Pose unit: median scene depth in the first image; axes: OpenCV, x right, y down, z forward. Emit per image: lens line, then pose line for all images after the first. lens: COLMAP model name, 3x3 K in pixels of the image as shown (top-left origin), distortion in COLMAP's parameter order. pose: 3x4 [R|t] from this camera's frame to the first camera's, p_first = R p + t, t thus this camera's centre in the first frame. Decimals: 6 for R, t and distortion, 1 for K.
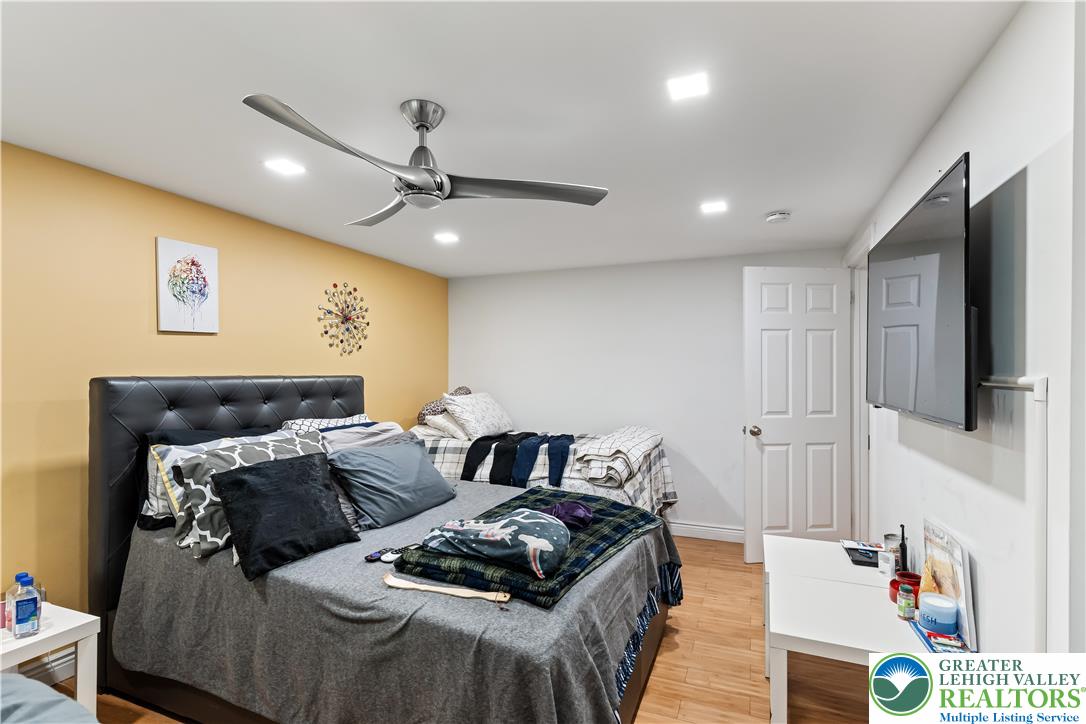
lens RADIAL K [[519.0, 0, 545.3], [0, 519.0, 366.1], [0, 0, 1]] dist [0.005663, 0.000527]
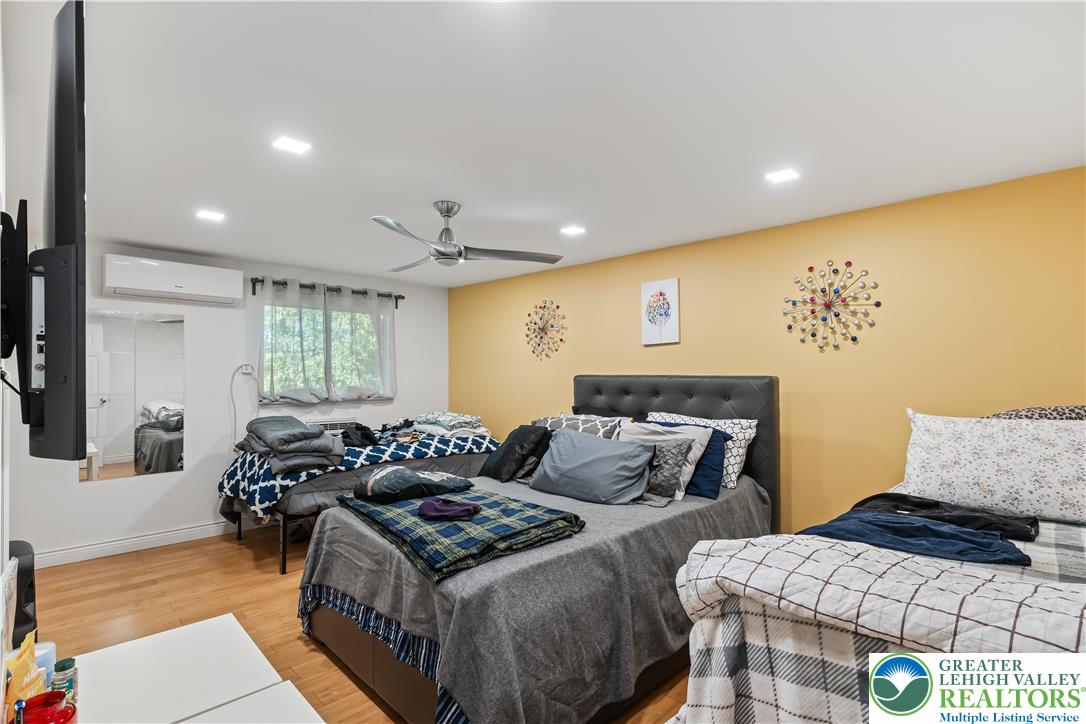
lens RADIAL K [[519.0, 0, 546.0], [0, 519.0, 368.6], [0, 0, 1]] dist [0.005663, 0.000527]
pose [[-0.411644, -0.008710, -0.911303, 0.710175], [0.006264, 0.999904, -0.012386, 0.016770], [0.911323, -0.010807, -0.411550, 1.278655]]
